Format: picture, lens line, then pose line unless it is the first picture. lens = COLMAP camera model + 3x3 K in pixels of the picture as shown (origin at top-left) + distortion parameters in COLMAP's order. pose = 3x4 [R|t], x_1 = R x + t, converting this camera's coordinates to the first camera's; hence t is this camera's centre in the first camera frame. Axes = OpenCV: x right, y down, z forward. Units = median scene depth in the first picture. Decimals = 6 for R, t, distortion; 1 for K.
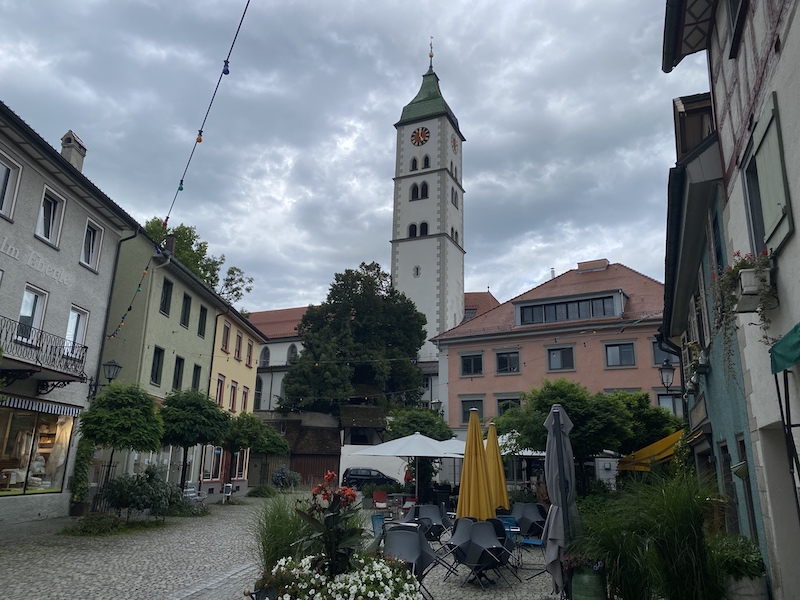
lens RADIAL K [[609.4, 0, 405.9], [0, 609.4, 291.9], [0, 0, 1]] dist [0.029649, -0.016896]
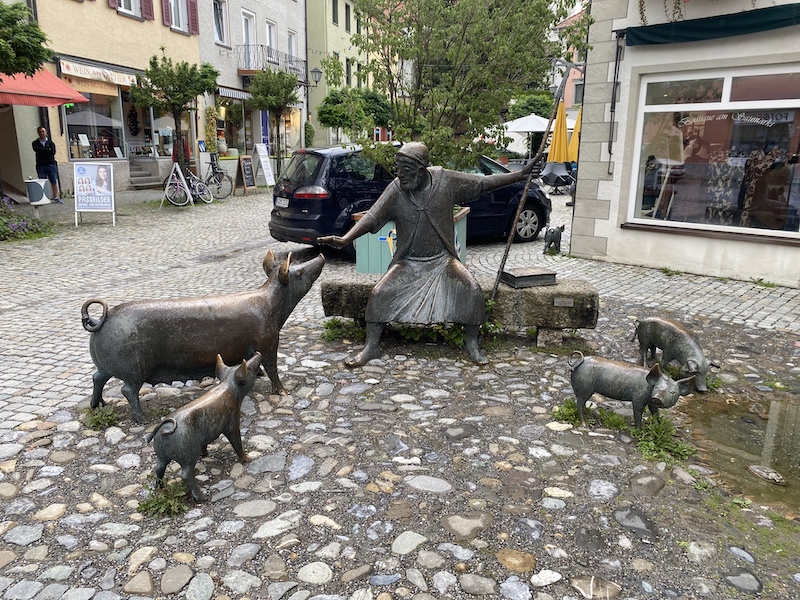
lens RADIAL K [[609.4, 0, 394.6], [0, 609.4, 294.3], [0, 0, 1]] dist [0.029649, -0.016896]
pose [[0.977383, 0.036403, -0.208318, 0.005359], [0.070798, 0.871905, 0.484530, -0.030191], [0.199272, -0.488320, 0.849608, -0.124443]]
